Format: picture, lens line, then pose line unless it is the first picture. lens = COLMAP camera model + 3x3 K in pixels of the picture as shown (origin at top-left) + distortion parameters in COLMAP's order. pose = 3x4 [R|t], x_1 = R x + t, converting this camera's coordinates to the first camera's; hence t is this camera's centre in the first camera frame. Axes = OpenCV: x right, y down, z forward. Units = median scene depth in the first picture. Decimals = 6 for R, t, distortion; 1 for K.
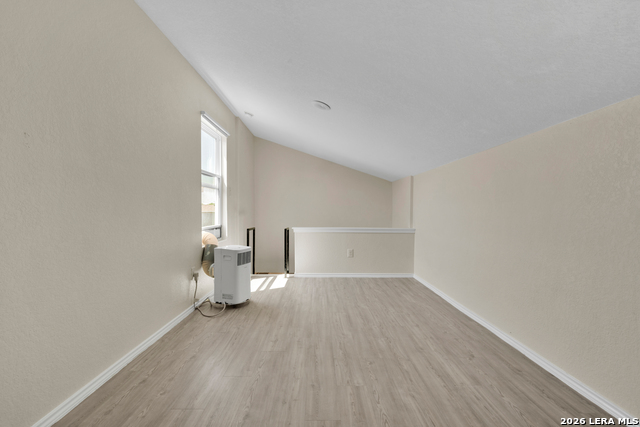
lens RADIAL K [[293.4, 0, 316.4], [0, 293.4, 216.5], [0, 0, 1]] dist [-0.014444, 0.000318]
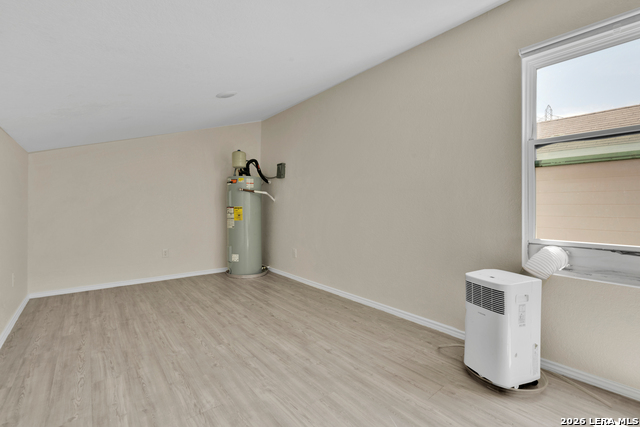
lens RADIAL K [[293.4, 0, 316.4], [0, 293.4, 216.5], [0, 0, 1]] dist [-0.014444, 0.000318]
pose [[-0.790197, 0.005595, -0.612827, 0.483800], [-0.026801, 0.998686, 0.043675, -0.027422], [0.612267, 0.050937, -0.789009, 1.845481]]
